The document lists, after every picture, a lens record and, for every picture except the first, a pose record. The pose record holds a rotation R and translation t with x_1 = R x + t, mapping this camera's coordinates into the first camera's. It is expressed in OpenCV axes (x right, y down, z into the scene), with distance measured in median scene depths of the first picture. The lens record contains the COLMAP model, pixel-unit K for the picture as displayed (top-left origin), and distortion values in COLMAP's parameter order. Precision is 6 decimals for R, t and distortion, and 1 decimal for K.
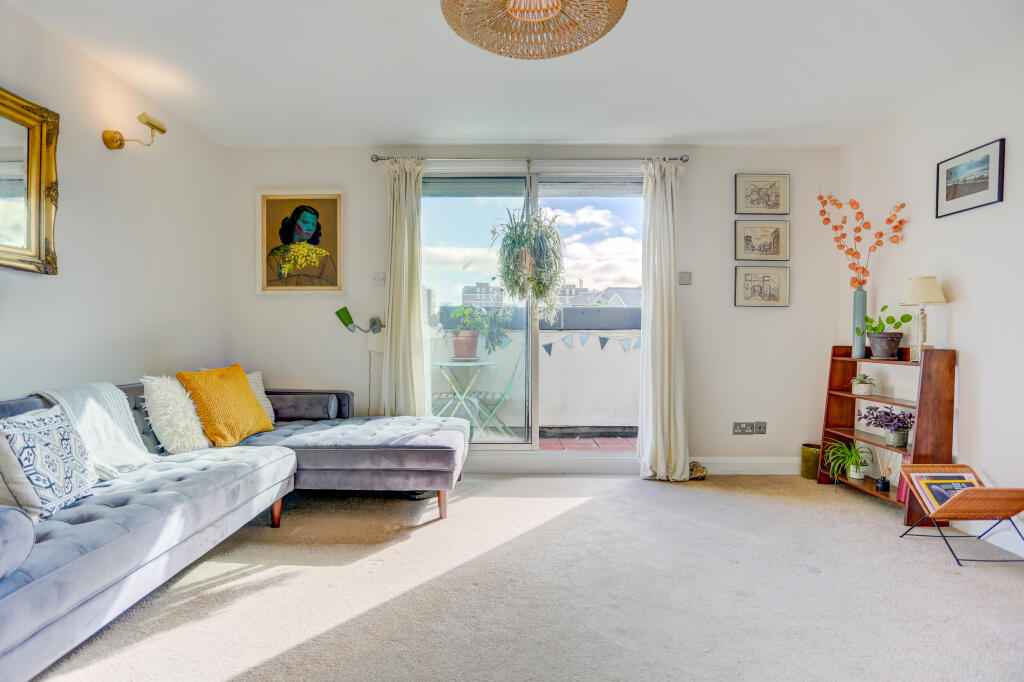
lens RADIAL K [[522.1, 0, 512.0], [0, 522.1, 341.0], [0, 0, 1]] dist [-0.000263, 0.001425]
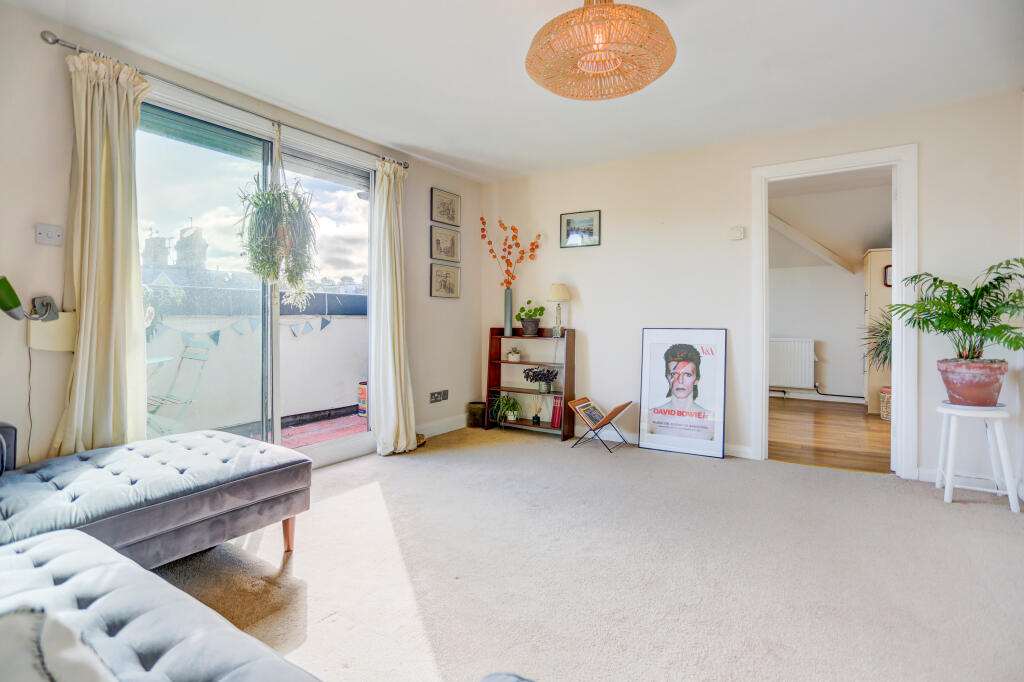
lens RADIAL K [[497.4, 0, 509.7], [0, 497.4, 311.7], [0, 0, 1]] dist [-0.000234, 0.000582]
pose [[0.570631, 0.007335, 0.821174, -0.438876], [0.009254, 0.999839, -0.015361, -0.012573], [-0.821155, 0.016364, 0.570471, 0.208948]]
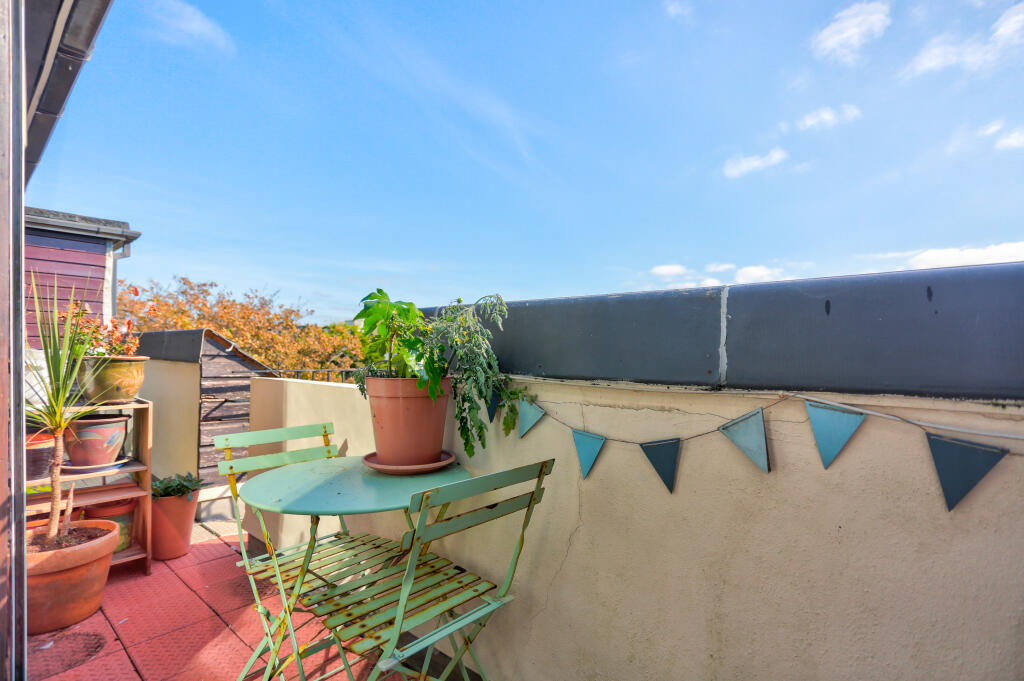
lens RADIAL K [[522.1, 0, 512.0], [0, 522.1, 340.5], [0, 0, 1]] dist [-0.000263, 0.001425]
pose [[0.709476, -0.005721, -0.704707, 0.265963], [-0.006574, 0.999870, -0.014736, -0.052215], [0.704699, 0.015088, 0.709346, 1.059080]]
